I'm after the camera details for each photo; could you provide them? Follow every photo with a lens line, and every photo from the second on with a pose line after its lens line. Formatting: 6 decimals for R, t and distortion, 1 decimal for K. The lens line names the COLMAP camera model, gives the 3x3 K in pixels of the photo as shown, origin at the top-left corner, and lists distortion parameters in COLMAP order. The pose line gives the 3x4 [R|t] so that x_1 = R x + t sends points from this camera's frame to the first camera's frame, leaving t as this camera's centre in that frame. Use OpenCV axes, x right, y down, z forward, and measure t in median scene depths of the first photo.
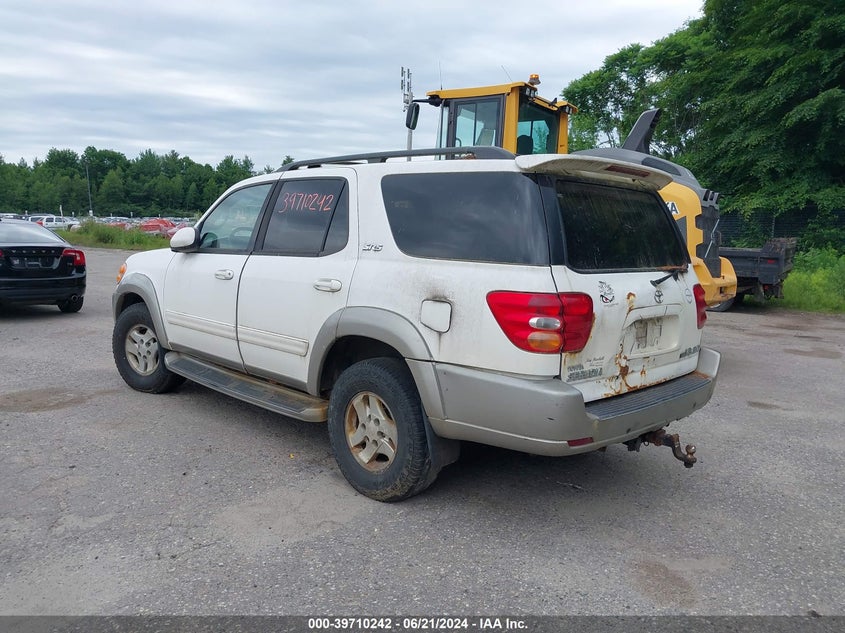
lens RADIAL K [[640.5, 0, 422.5], [0, 640.5, 316.5], [0, 0, 1]] dist [0.003926, -0.001590]
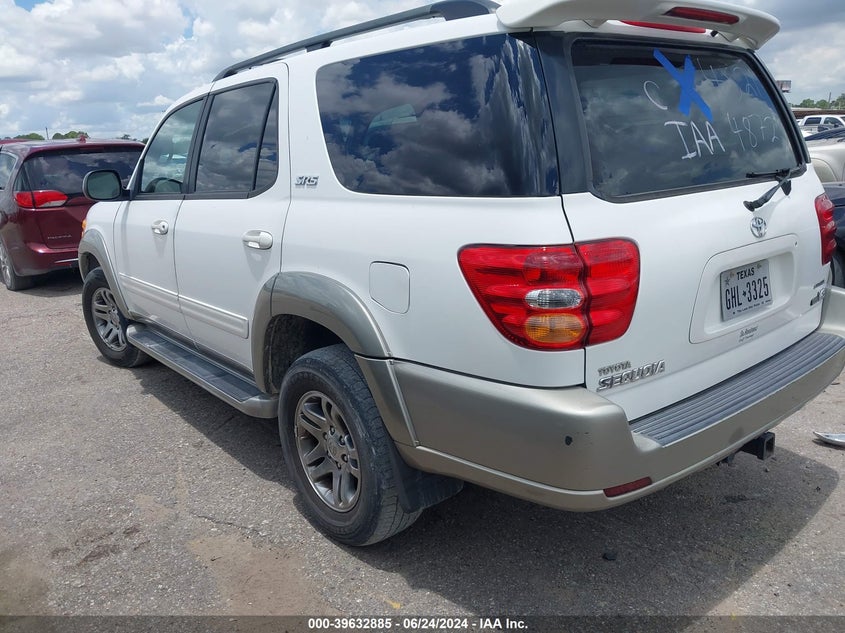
lens RADIAL K [[664.1, 0, 422.5], [0, 664.1, 316.5], [0, 0, 1]] dist [-0.044668, 0.001456]
pose [[0.989785, -0.062264, -0.128251, 0.131457], [0.079034, 0.988343, 0.130124, -0.052532], [0.118654, -0.138931, 0.983168, 0.350407]]
